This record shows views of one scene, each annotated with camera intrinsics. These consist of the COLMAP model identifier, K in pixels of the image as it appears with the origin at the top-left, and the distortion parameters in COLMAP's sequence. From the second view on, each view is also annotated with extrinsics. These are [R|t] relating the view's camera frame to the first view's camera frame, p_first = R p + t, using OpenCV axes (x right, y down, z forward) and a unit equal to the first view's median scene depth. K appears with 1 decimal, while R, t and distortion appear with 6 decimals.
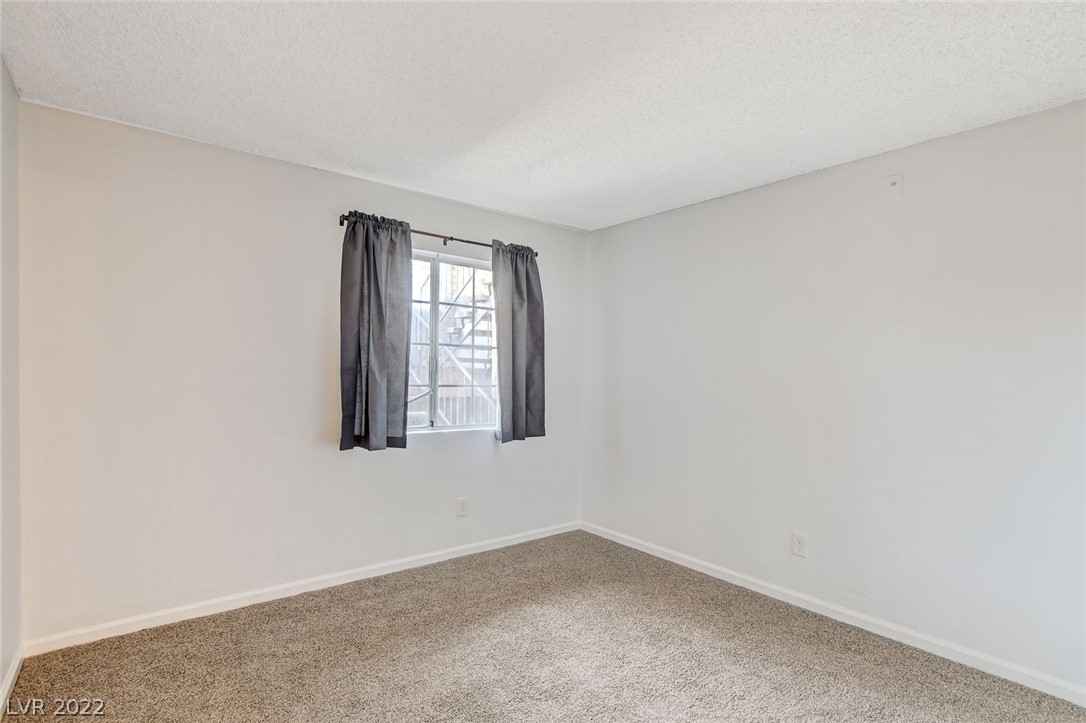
lens RADIAL K [[512.8, 0, 513.6], [0, 512.8, 384.9], [0, 0, 1]] dist [-0.013637, 0.002334]
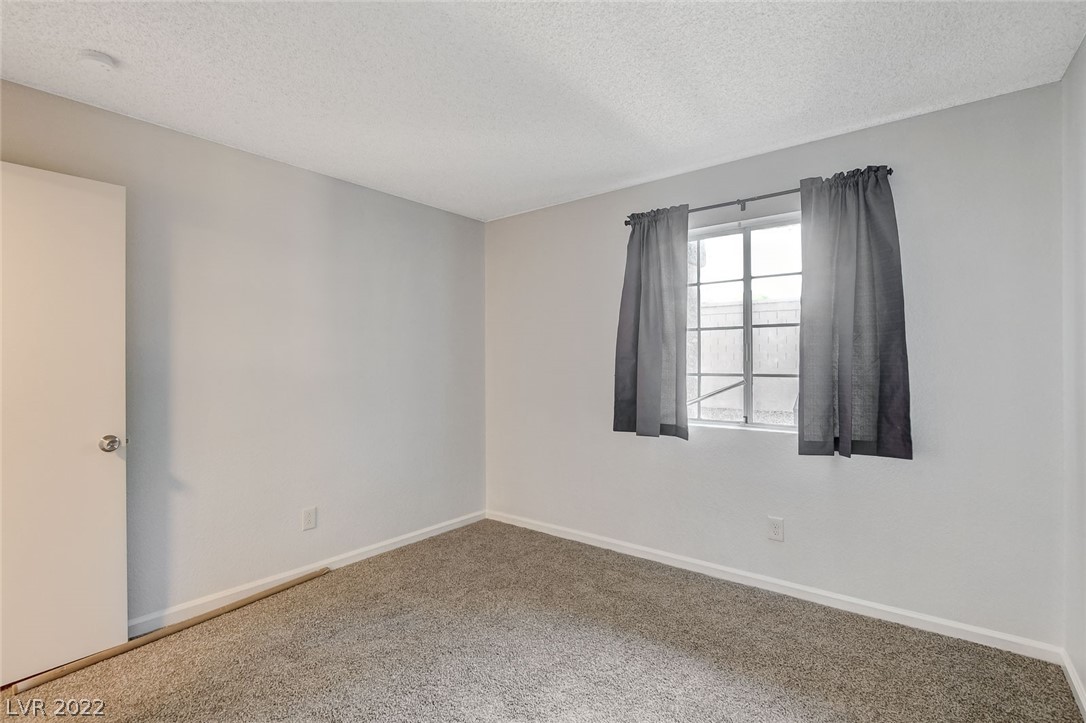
lens RADIAL K [[512.8, 0, 538.4], [0, 512.8, 355.1], [0, 0, 1]] dist [-0.013637, 0.002334]
pose [[0.248462, -0.029139, -0.968203, 0.595670], [-0.012134, 0.999375, -0.033191, 0.000947], [0.968566, 0.019995, 0.247953, 0.460715]]
